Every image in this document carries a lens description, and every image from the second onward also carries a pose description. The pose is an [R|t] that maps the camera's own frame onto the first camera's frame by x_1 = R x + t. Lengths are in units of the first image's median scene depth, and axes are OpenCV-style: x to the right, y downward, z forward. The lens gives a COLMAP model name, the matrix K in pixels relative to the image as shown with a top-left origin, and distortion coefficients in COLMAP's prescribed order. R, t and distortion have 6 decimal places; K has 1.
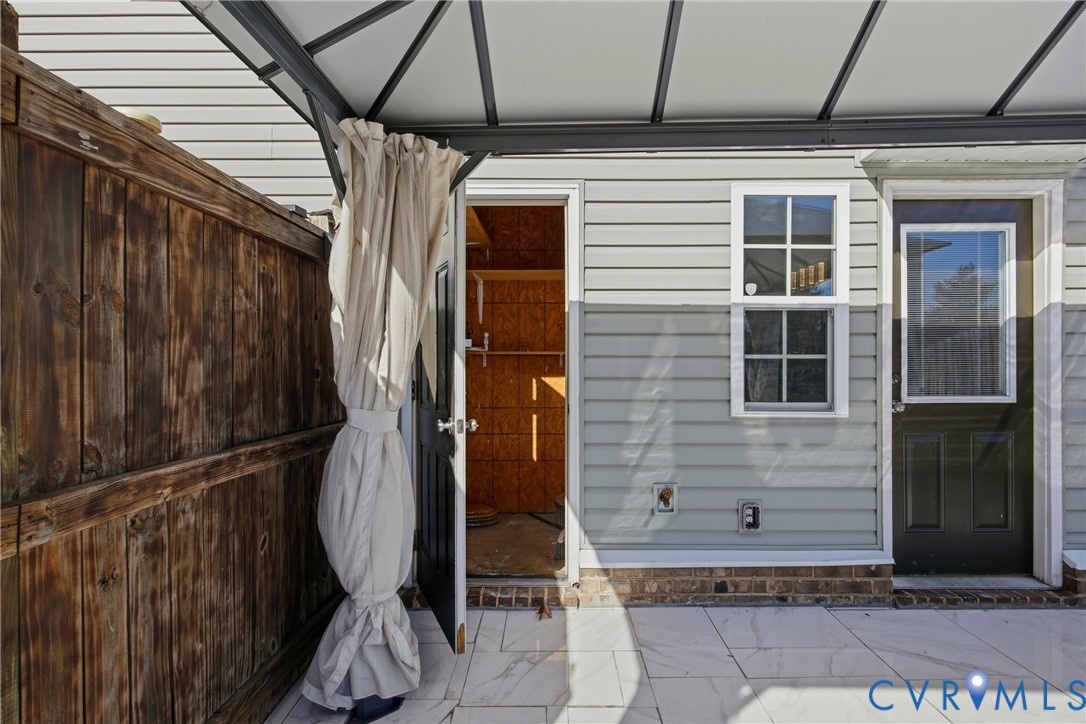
lens RADIAL K [[556.9, 0, 545.6], [0, 556.9, 364.9], [0, 0, 1]] dist [-0.000397, -0.000723]
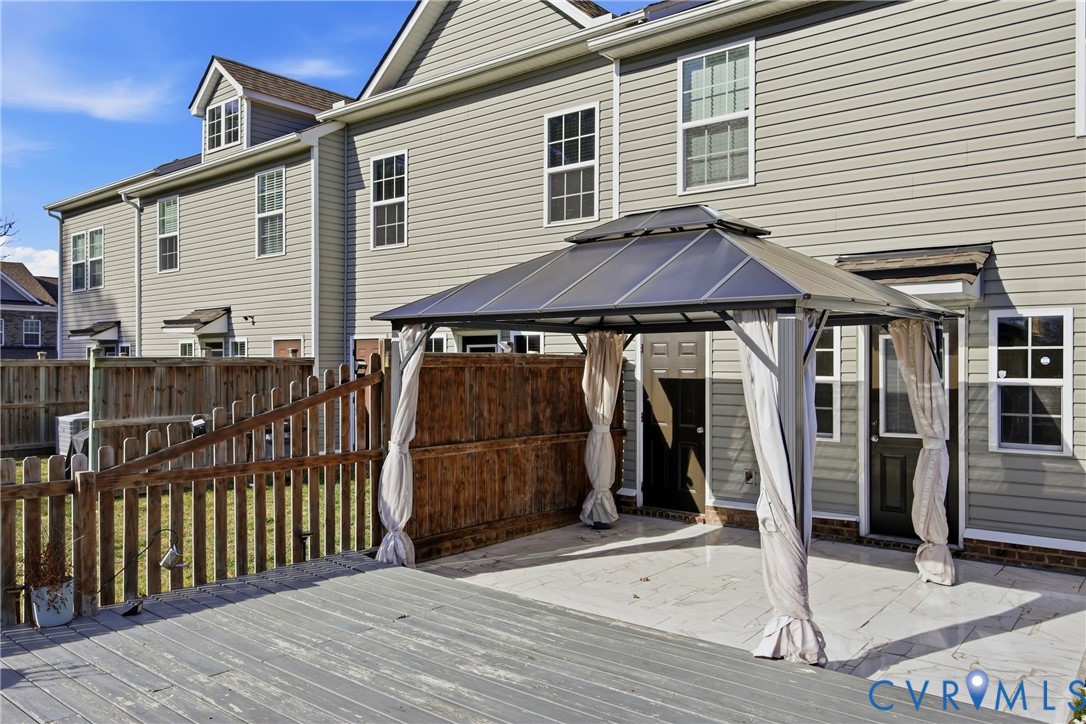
lens RADIAL K [[815.0, 0, 543.4], [0, 815.0, 363.0], [0, 0, 1]] dist [-0.005514, -0.001026]
pose [[0.774939, 0.000317, -0.632037, 2.174425], [-0.003835, 0.999984, -0.004199, -0.223974], [0.632025, 0.005678, 0.774927, -2.518428]]
